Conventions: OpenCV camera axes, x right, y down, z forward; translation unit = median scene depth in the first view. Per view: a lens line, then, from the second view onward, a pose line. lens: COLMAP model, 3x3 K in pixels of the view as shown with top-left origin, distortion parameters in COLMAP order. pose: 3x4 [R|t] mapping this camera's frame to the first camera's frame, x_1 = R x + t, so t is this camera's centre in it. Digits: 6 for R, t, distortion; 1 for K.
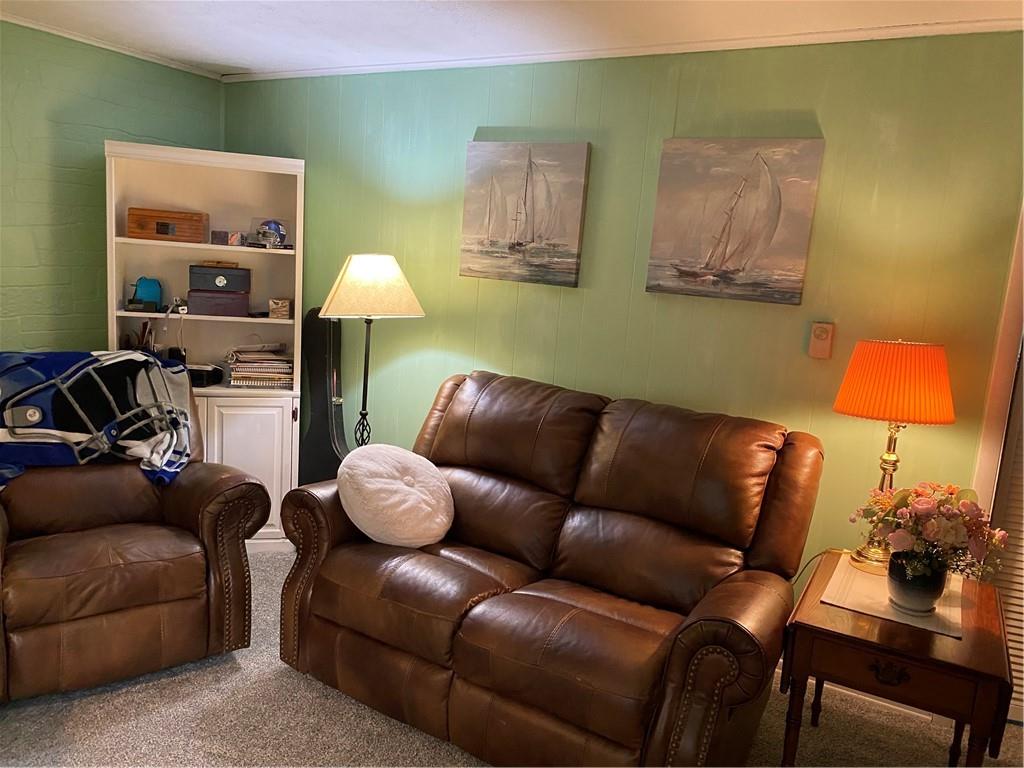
lens RADIAL K [[795.4, 0, 512.0], [0, 795.4, 384.0], [0, 0, 1]] dist [0.104586, -0.130001]
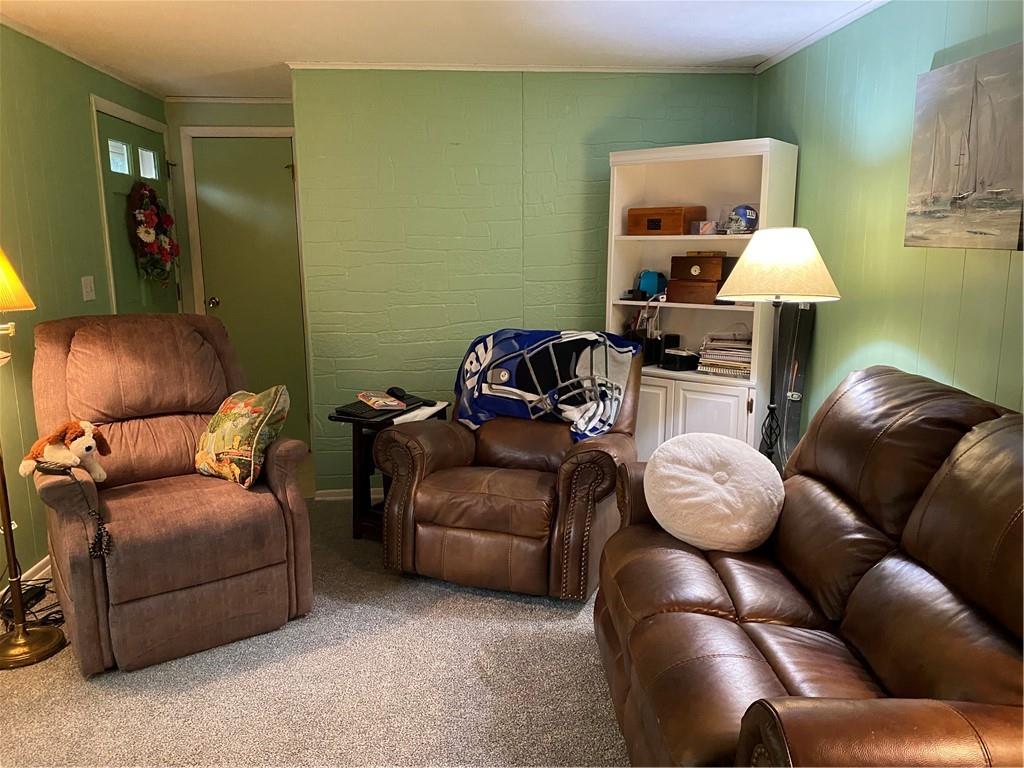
lens RADIAL K [[795.4, 0, 512.0], [0, 795.4, 384.0], [0, 0, 1]] dist [0.104586, -0.130001]
pose [[0.551417, 0.075196, -0.830834, 0.447202], [-0.089795, 0.995493, 0.030503, 0.010230], [0.829383, 0.057785, 0.555684, 0.275843]]
